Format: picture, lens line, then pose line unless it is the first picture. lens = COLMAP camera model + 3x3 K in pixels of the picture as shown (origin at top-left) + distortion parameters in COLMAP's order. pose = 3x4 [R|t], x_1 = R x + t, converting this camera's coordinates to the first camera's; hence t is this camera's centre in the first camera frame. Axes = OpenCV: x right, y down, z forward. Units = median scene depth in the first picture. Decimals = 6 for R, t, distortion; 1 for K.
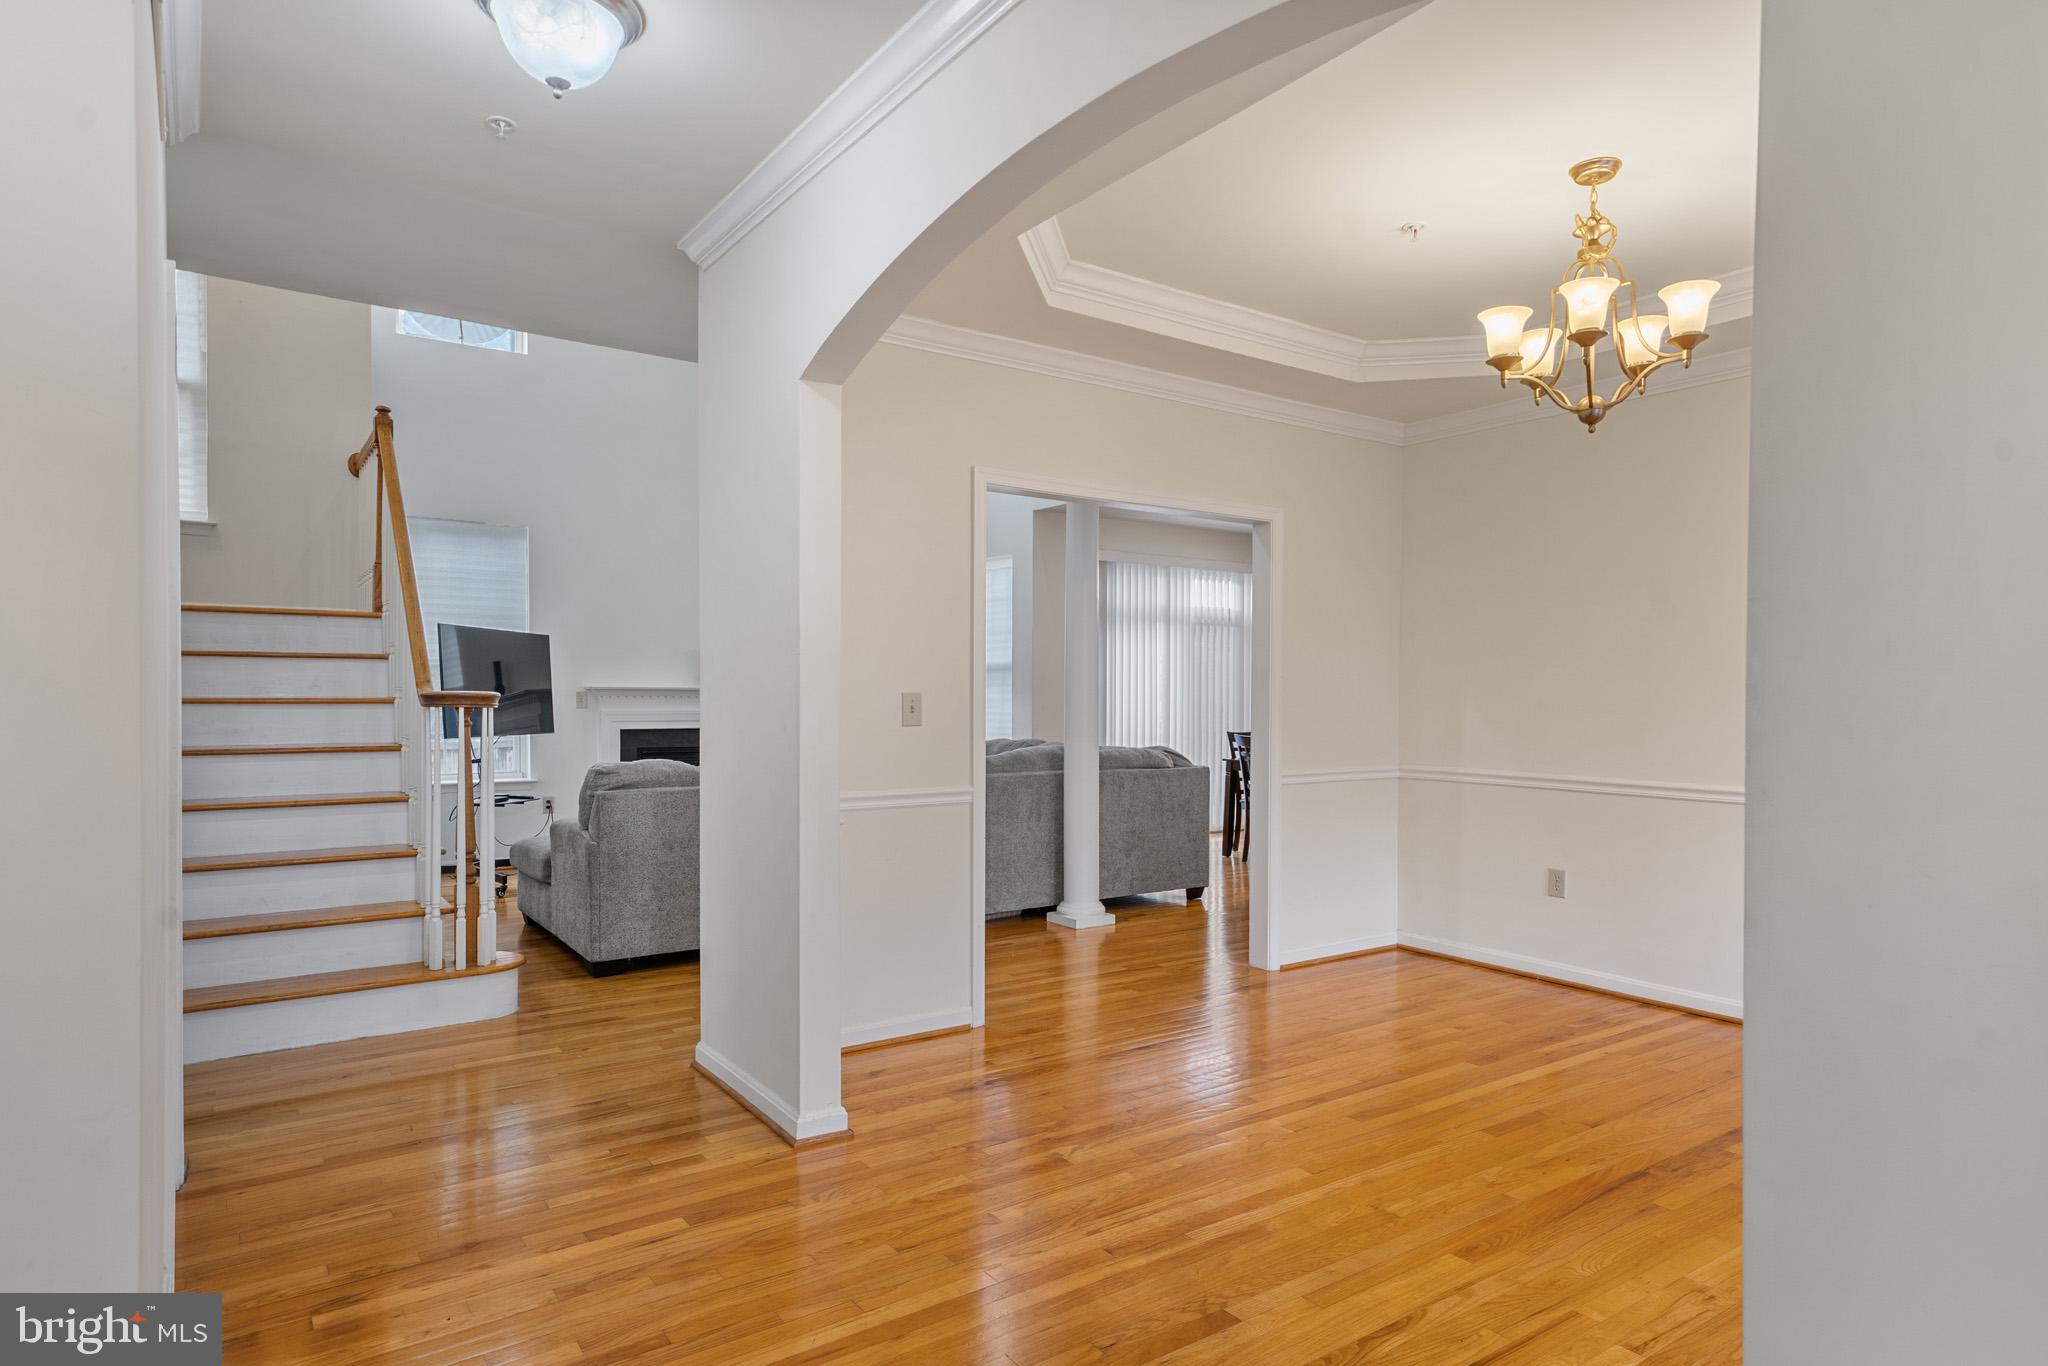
lens RADIAL K [[1148.9, 0, 1029.2], [0, 1148.9, 716.5], [0, 0, 1]] dist [0.064892, 0.000054]
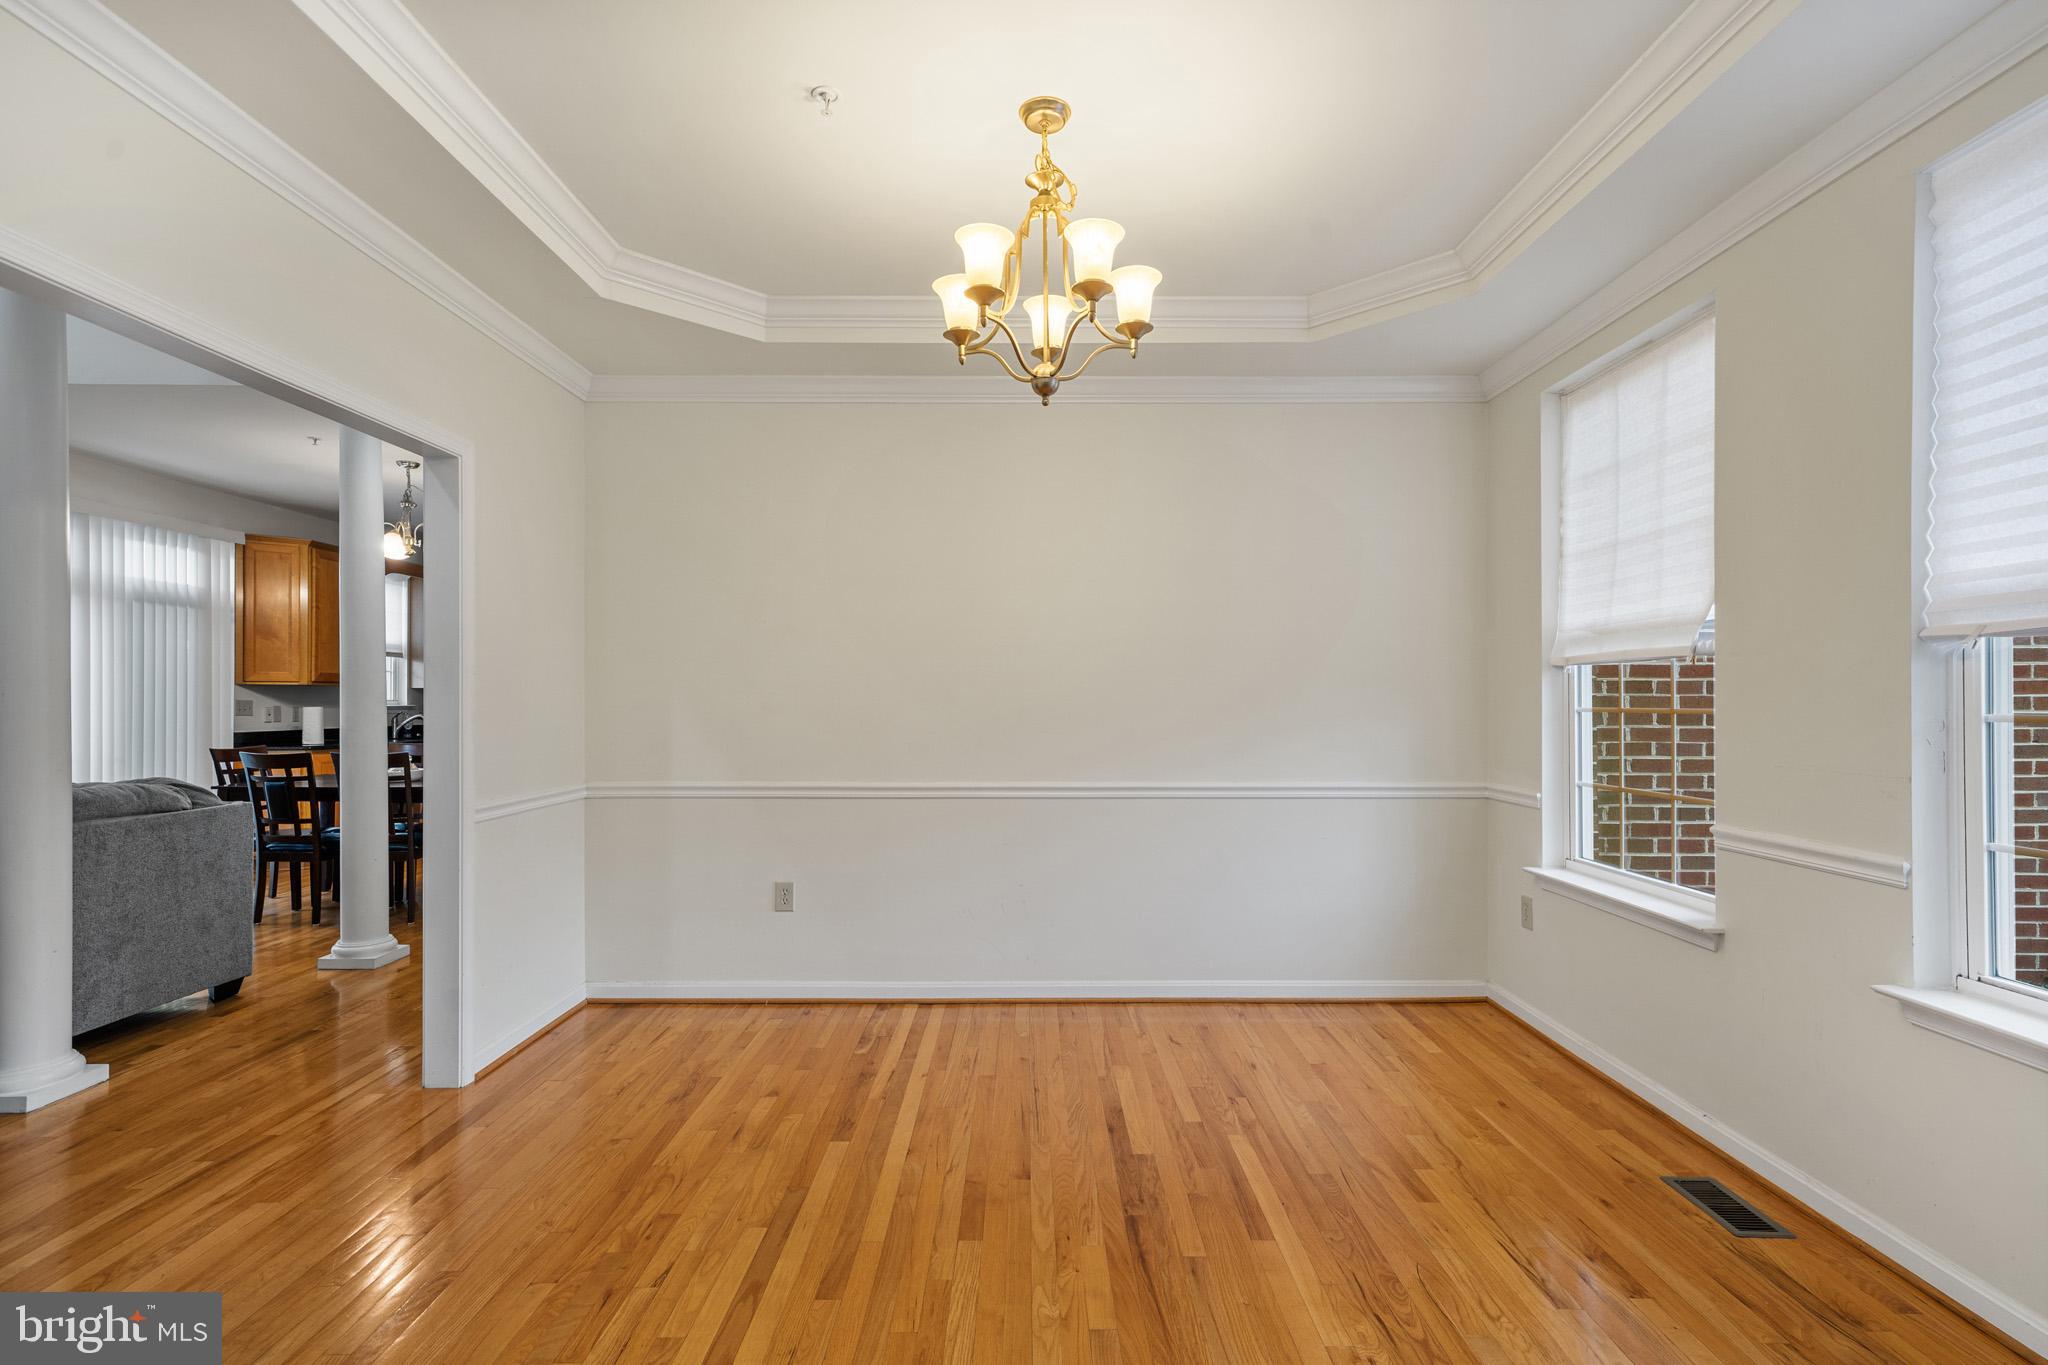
lens RADIAL K [[1009.6, 0, 1024.0], [0, 1009.6, 682.5], [0, 0, 1]] dist [0.008610, 0.000325]
pose [[0.579128, 0.008103, 0.815196, -0.102584], [0.018542, 0.999561, -0.023109, -0.008222], [-0.815026, 0.028498, 0.578723, 0.351366]]
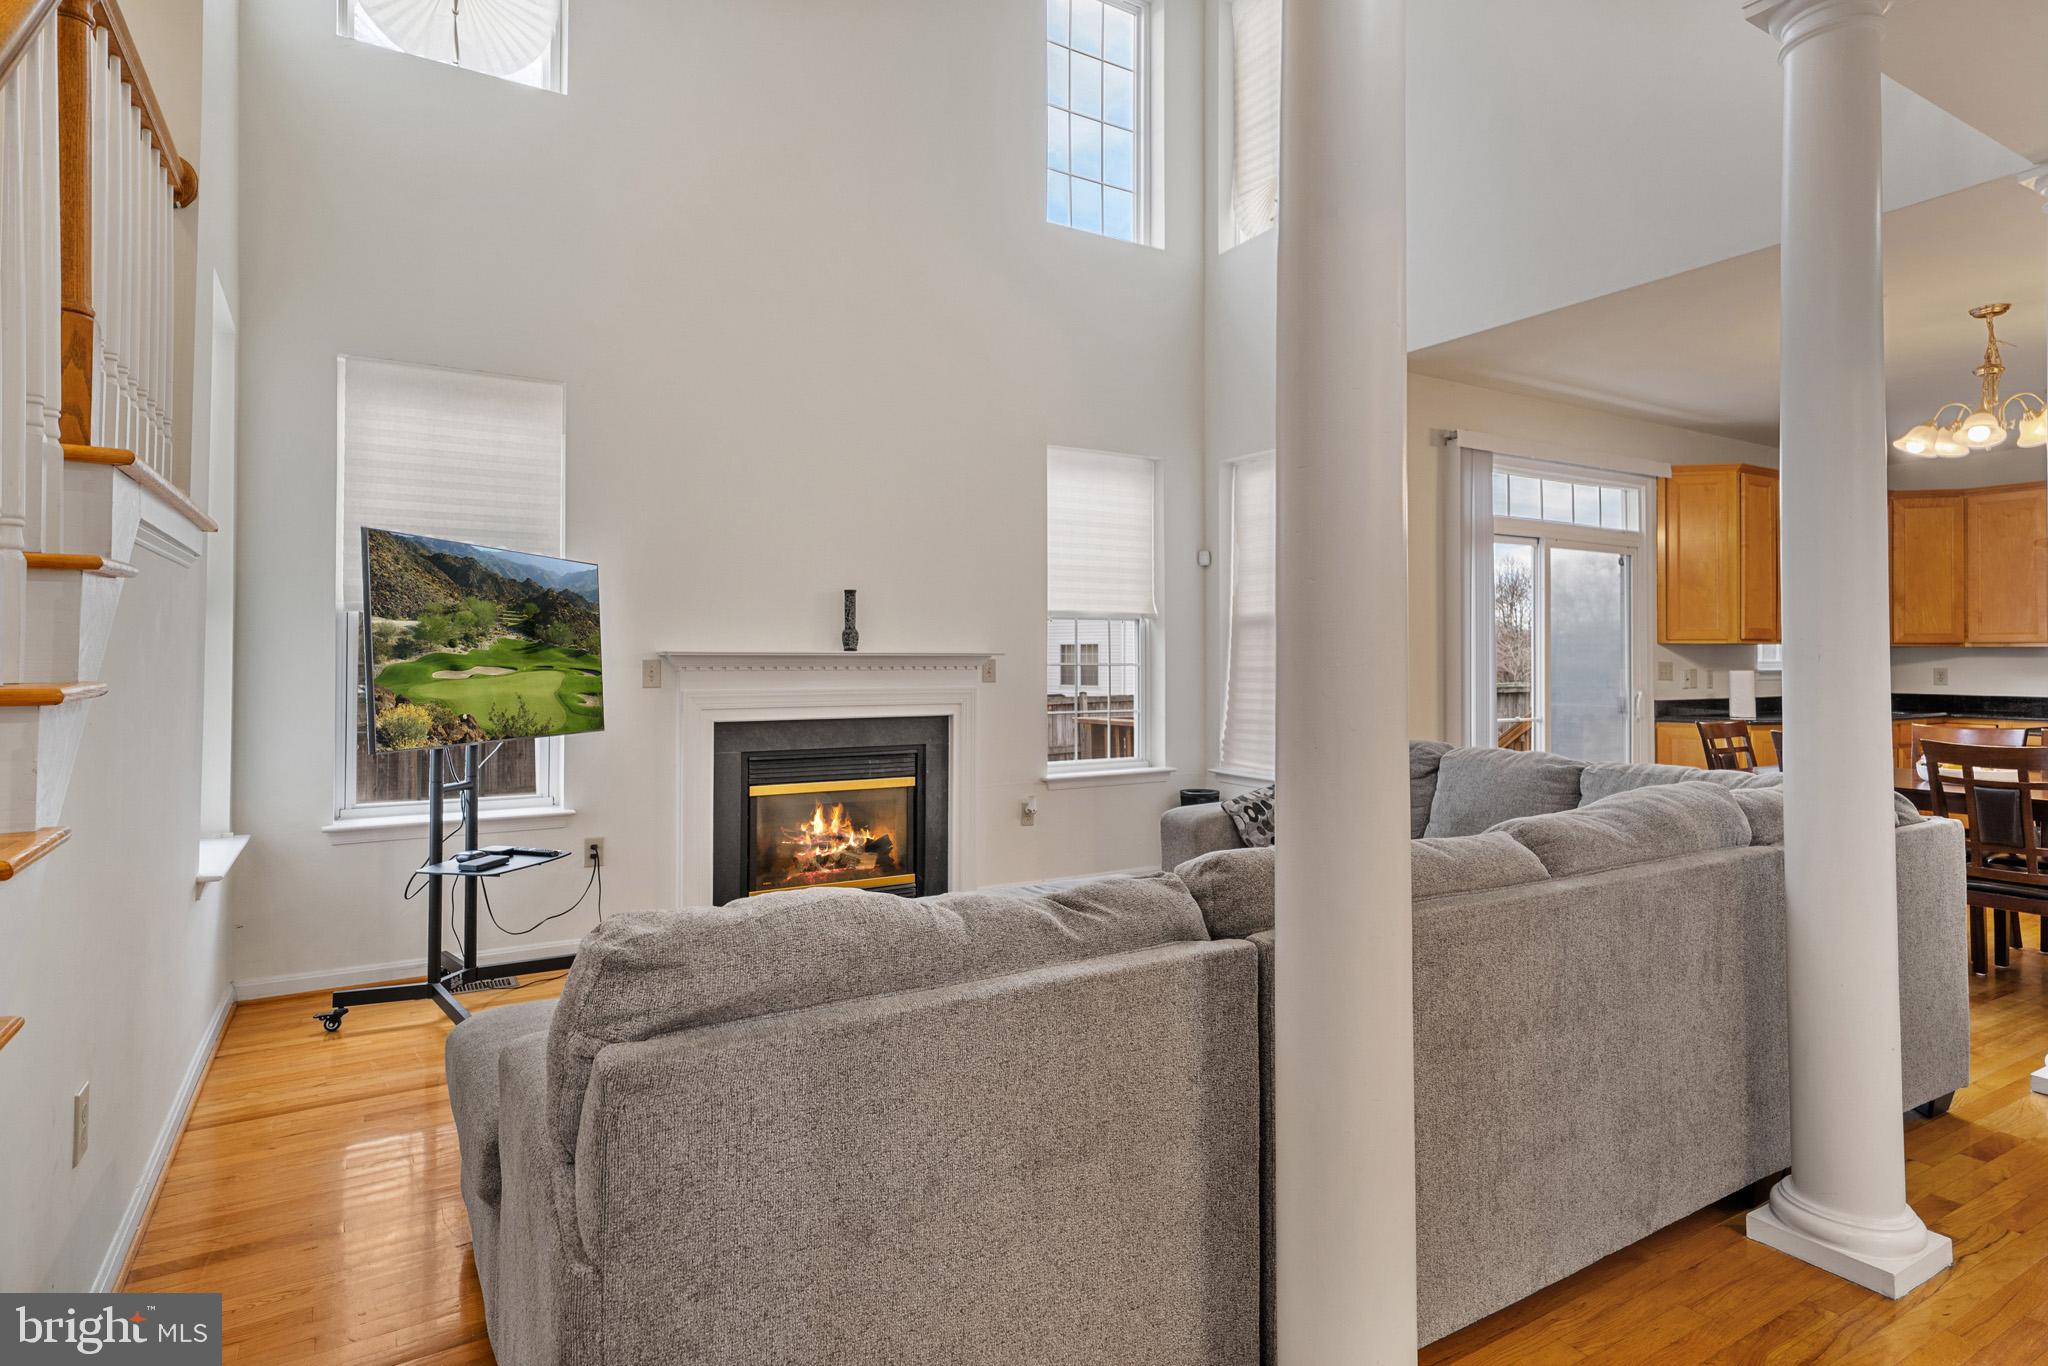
lens RADIAL K [[1081.0, 0, 1013.6], [0, 1081.0, 643.6], [0, 0, 1]] dist [0.022206, 0.002319]
pose [[0.997084, -0.004391, -0.076188, -0.254291], [0.001888, 0.999457, -0.032899, -0.017904], [0.076291, 0.032660, 0.996551, 0.739055]]
